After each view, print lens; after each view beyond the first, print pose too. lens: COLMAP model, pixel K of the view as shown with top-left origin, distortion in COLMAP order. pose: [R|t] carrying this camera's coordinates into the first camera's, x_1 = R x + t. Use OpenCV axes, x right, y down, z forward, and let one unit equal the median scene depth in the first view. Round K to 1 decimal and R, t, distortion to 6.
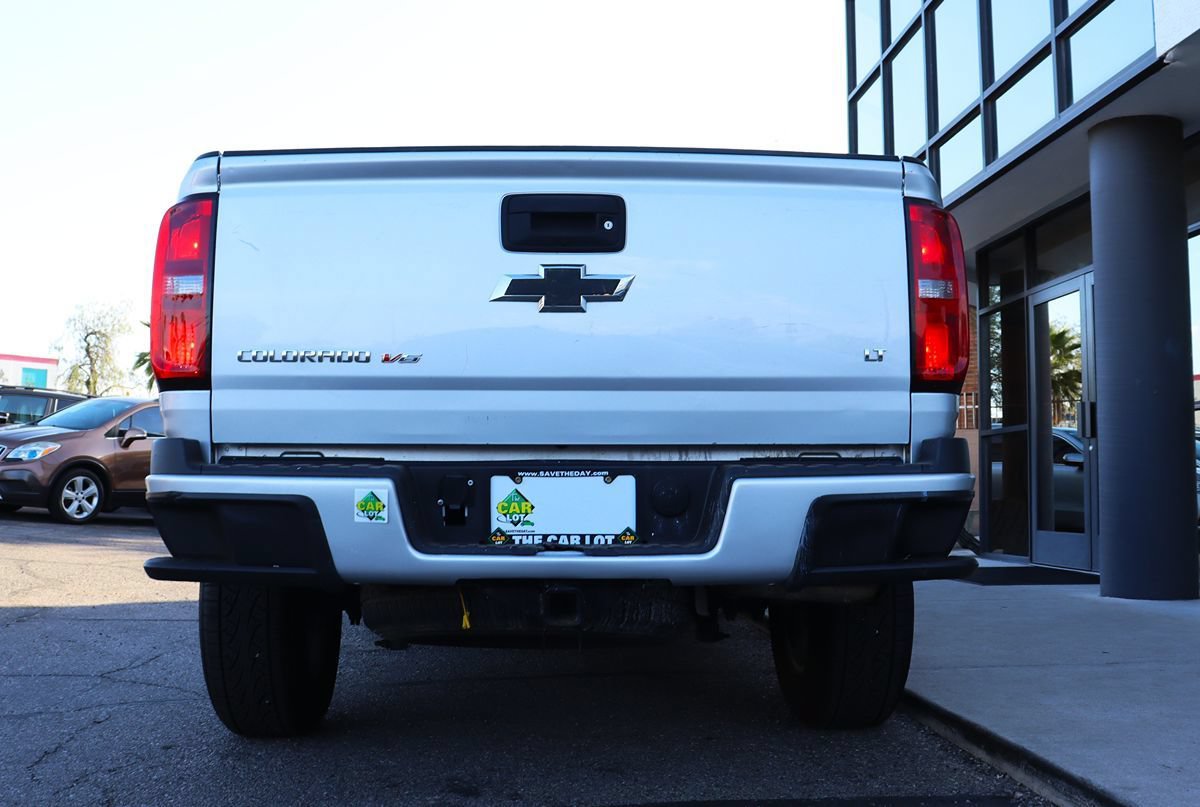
lens RADIAL K [[1234.1, 0, 542.0], [0, 1234.1, 400.2], [0, 0, 1]] dist [-0.158921, 0.153829]
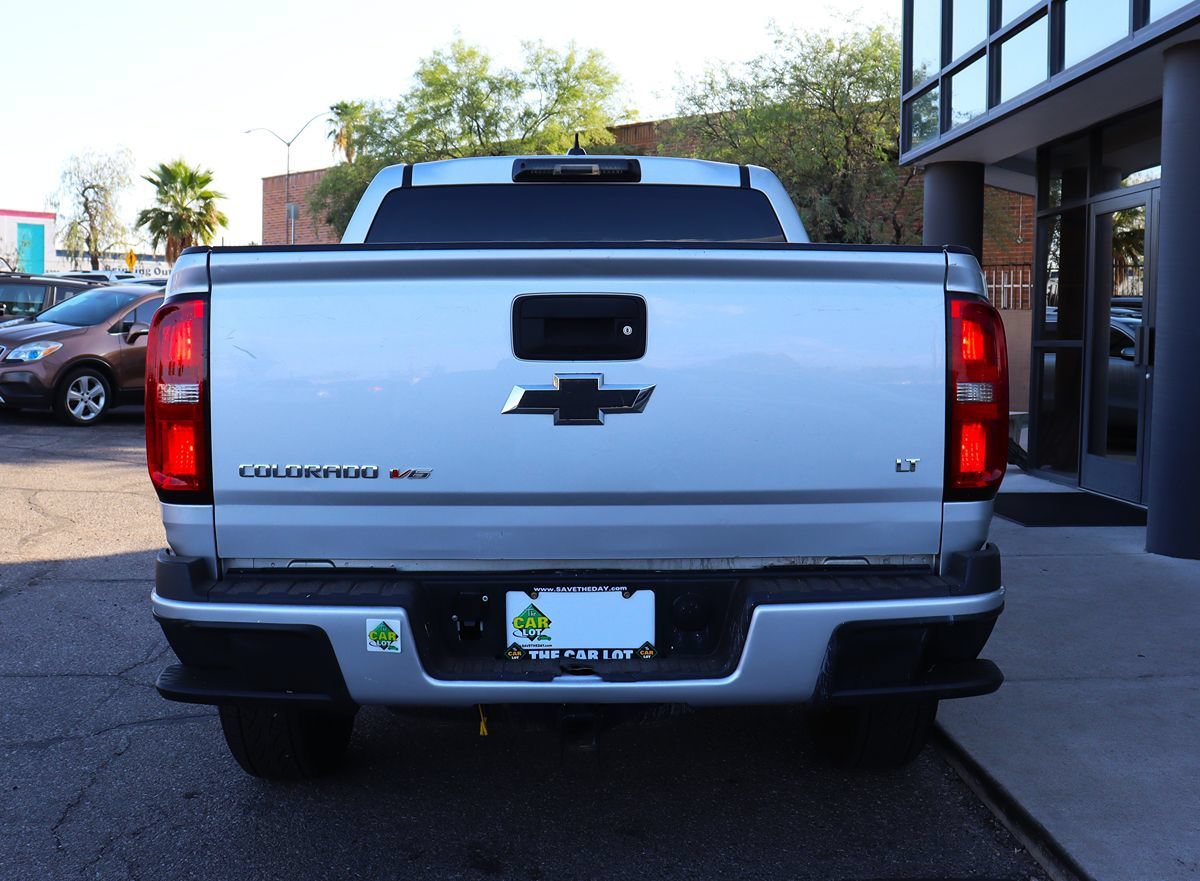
lens RADIAL K [[1302.3, 0, 571.0], [0, 1302.3, 464.1], [0, 0, 1]] dist [-0.170323, 0.177504]
pose [[0.999983, -0.005393, -0.002369, 0.012551], [0.005717, 0.985477, 0.169715, -0.208382], [0.001419, -0.169726, 0.985490, 0.007540]]
